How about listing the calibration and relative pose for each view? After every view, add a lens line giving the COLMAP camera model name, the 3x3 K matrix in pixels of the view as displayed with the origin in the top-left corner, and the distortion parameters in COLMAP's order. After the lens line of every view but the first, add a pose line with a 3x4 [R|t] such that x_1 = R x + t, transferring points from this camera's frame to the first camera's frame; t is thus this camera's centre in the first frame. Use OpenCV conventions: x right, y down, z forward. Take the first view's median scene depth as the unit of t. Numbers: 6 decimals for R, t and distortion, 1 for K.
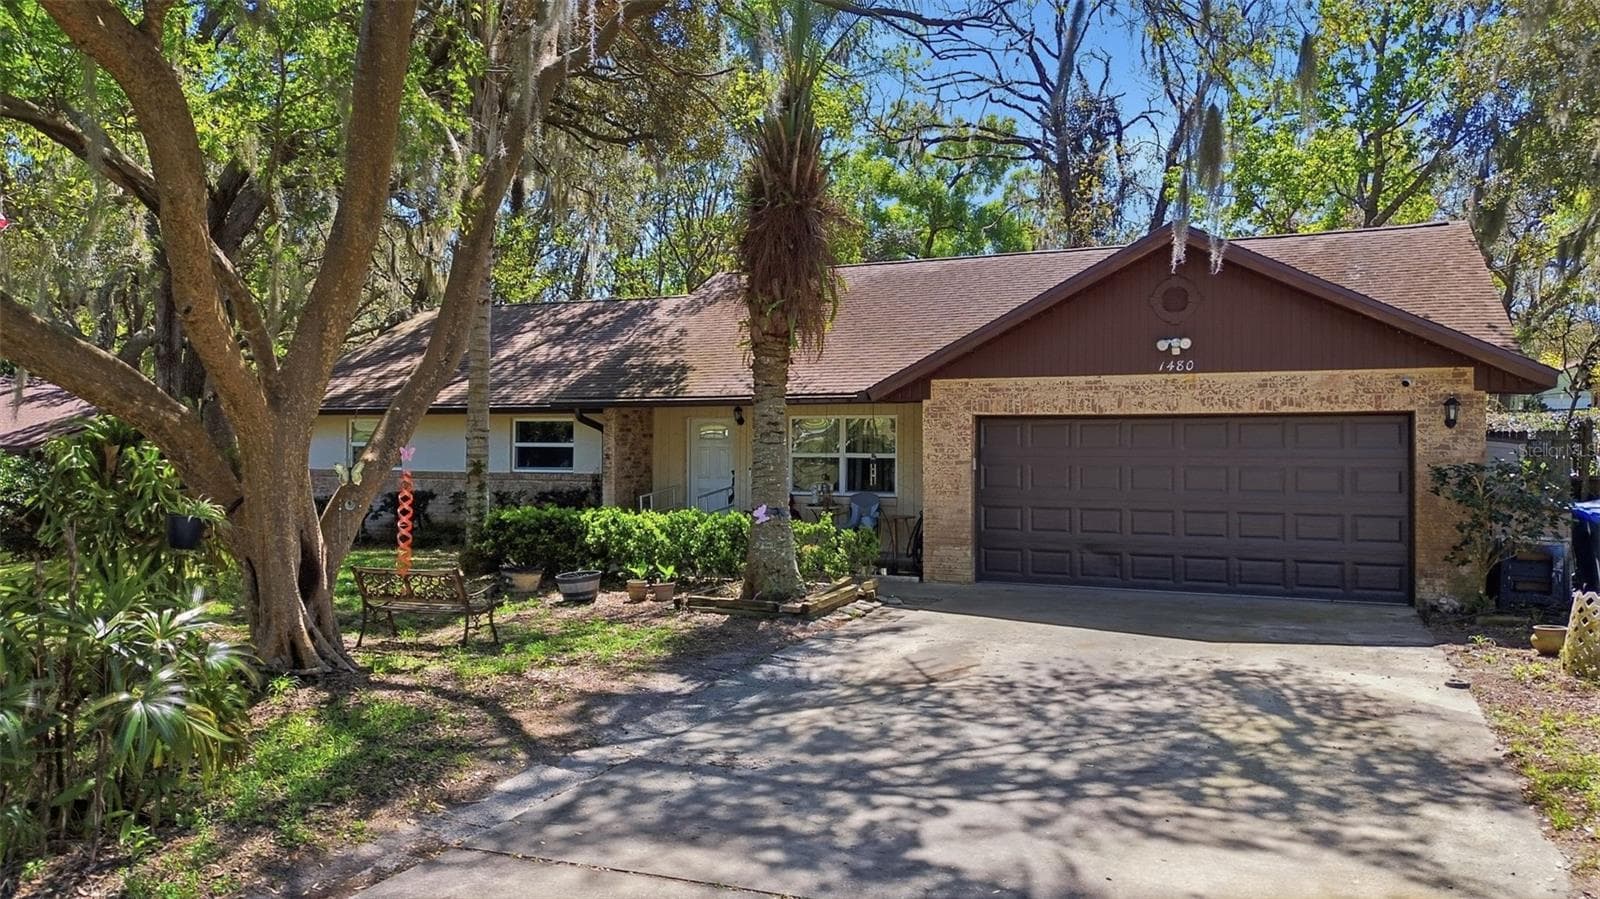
lens RADIAL K [[1124.0, 0, 807.0], [0, 1124.0, 451.2], [0, 0, 1]] dist [0.082258, -0.084488]
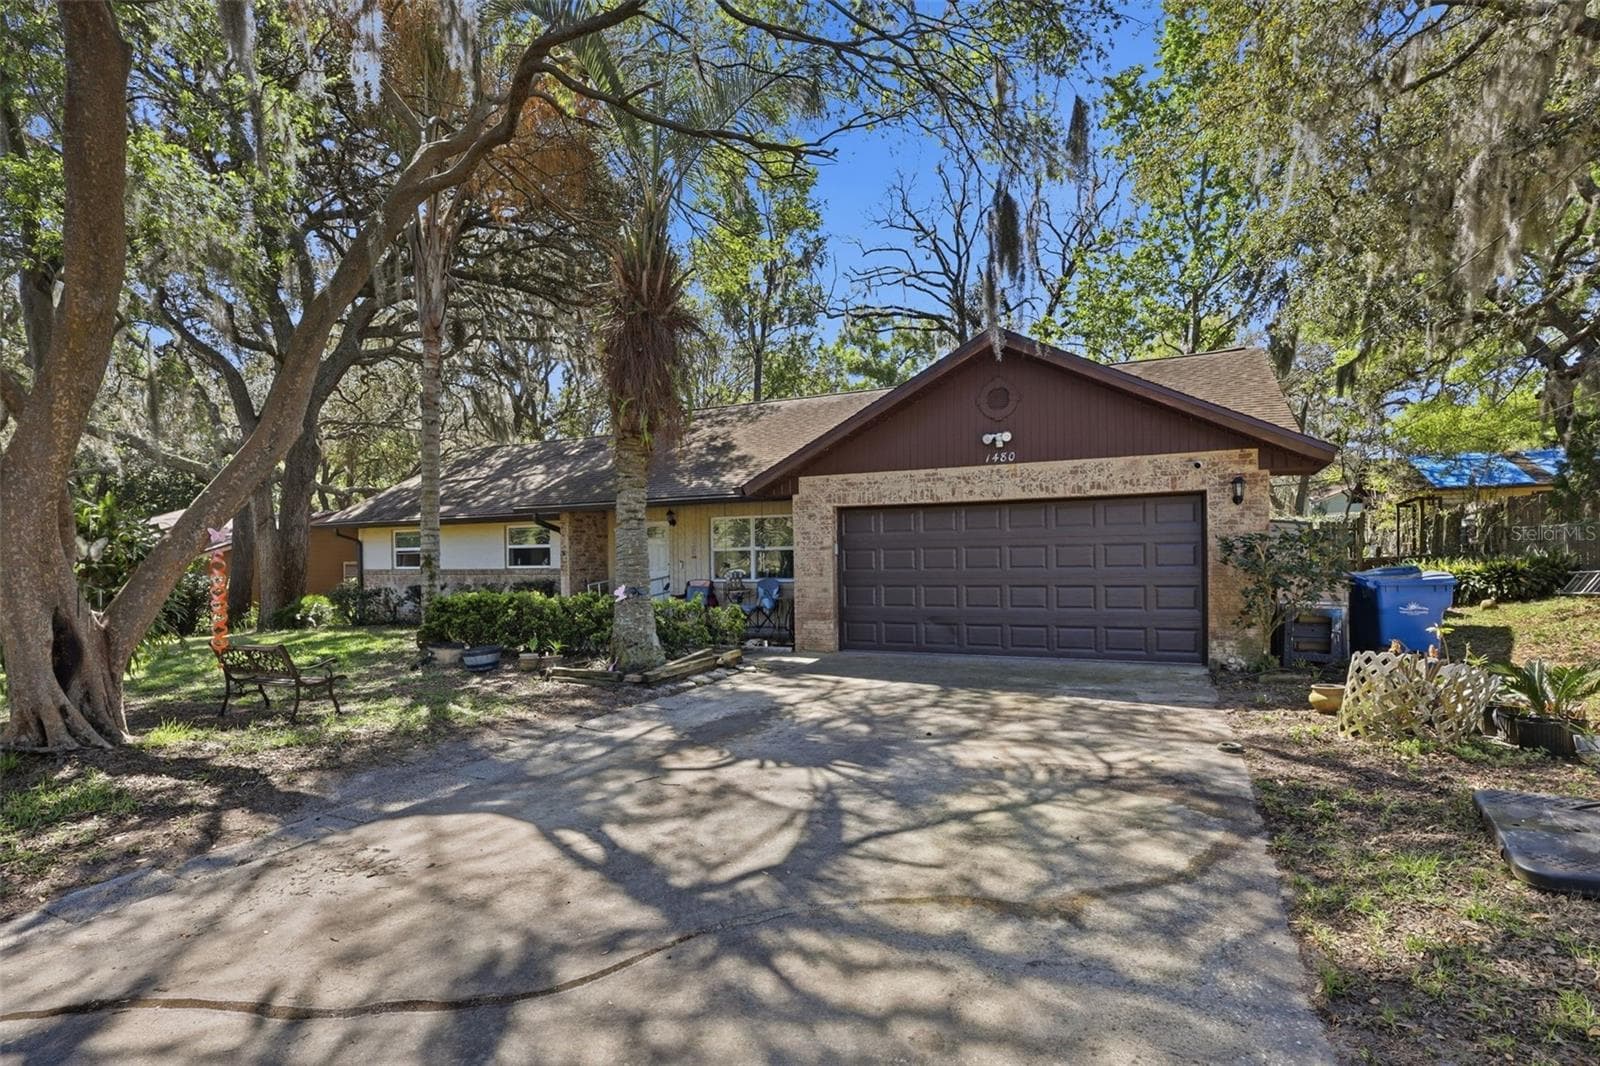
lens RADIAL K [[765.0, 0, 814.6], [0, 765.0, 573.1], [0, 0, 1]] dist [0.004796, 0.000415]
pose [[0.999673, -0.015621, -0.020265, 0.156333], [0.015880, 0.999793, 0.012694, 0.028104], [0.020063, -0.013012, 0.999714, 0.233924]]
